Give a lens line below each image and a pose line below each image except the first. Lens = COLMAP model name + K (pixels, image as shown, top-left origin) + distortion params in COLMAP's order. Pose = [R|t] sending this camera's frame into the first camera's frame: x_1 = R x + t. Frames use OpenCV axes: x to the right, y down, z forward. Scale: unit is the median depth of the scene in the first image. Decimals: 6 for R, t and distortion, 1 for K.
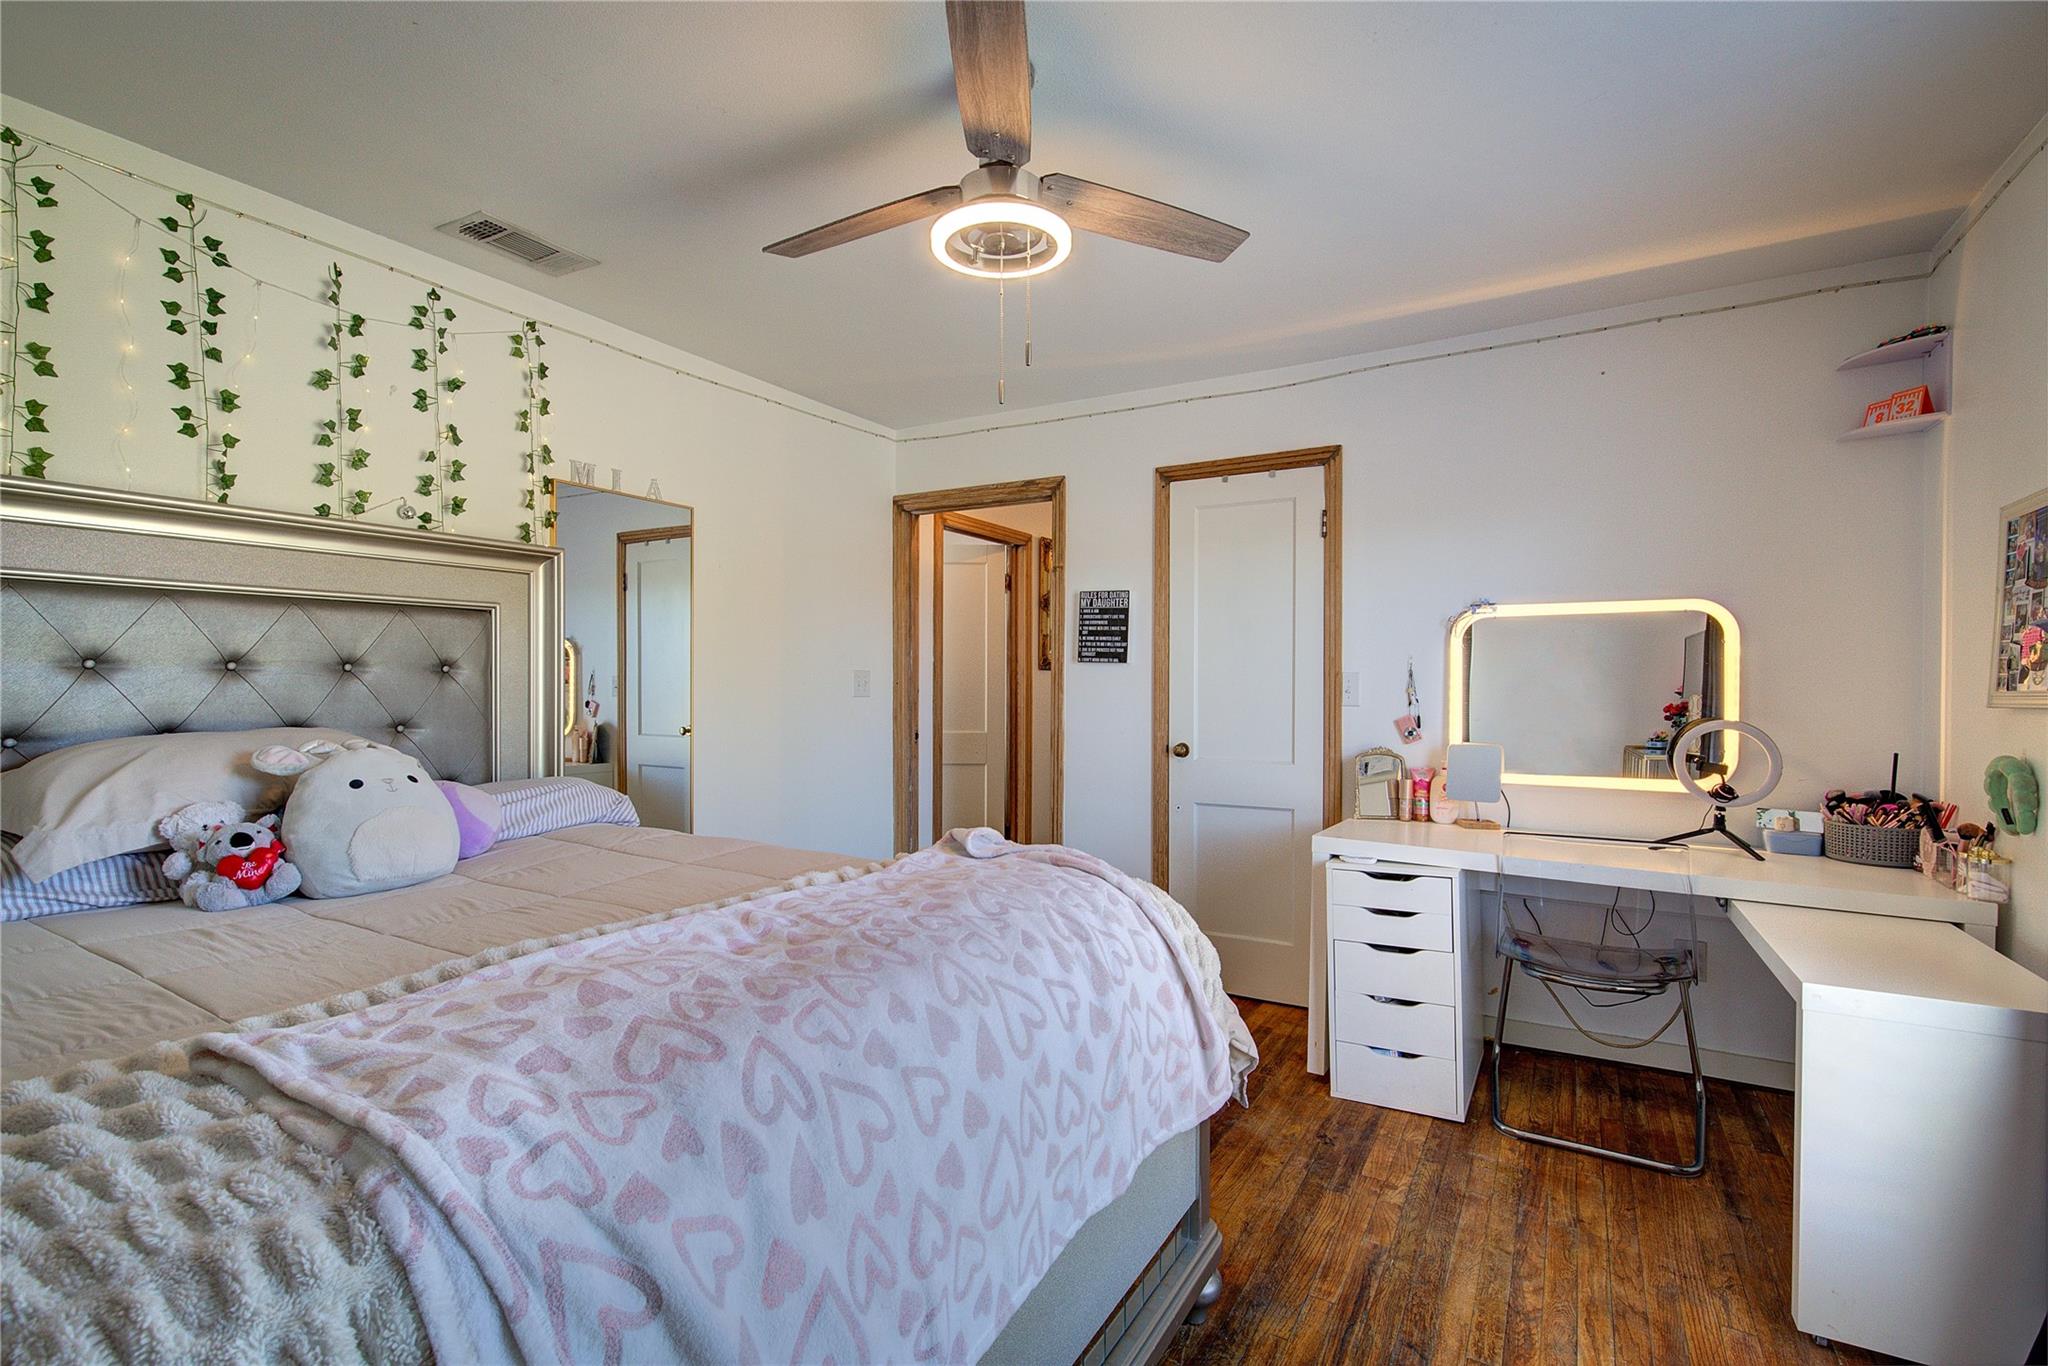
lens RADIAL K [[927.6, 0, 1024.4], [0, 927.6, 690.8], [0, 0, 1]] dist [-0.003117, 0.001182]
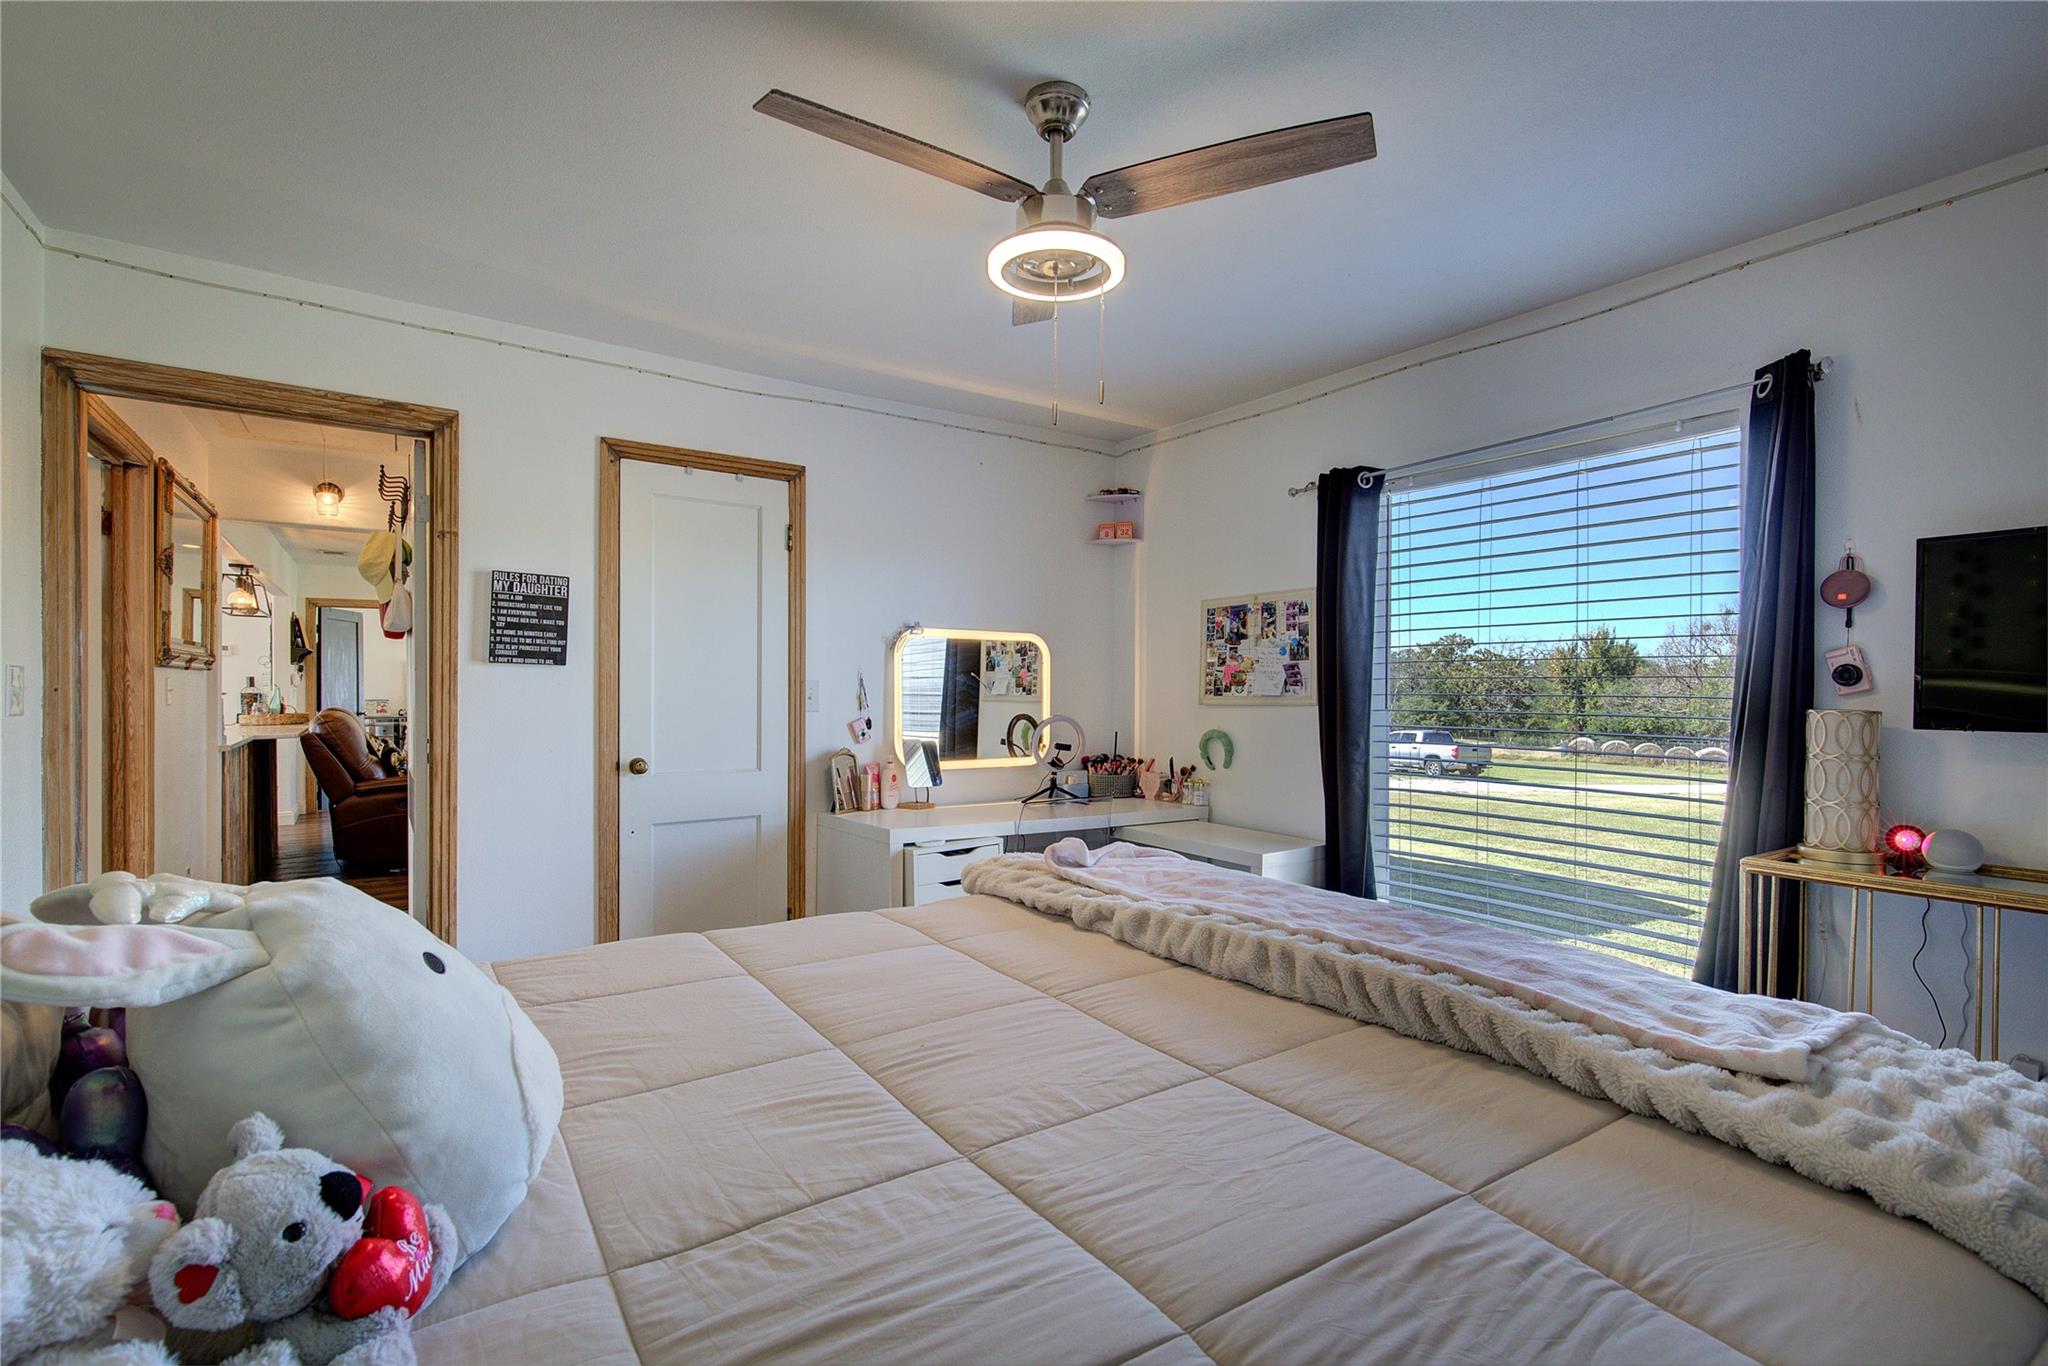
lens RADIAL K [[927.6, 0, 1034.0], [0, 927.6, 689.9], [0, 0, 1]] dist [-0.003117, 0.001182]
pose [[0.415890, -0.001210, 0.909414, -0.473480], [0.003012, 0.999995, -0.000047, -0.007236], [-0.909410, 0.002759, 0.415892, 0.291122]]
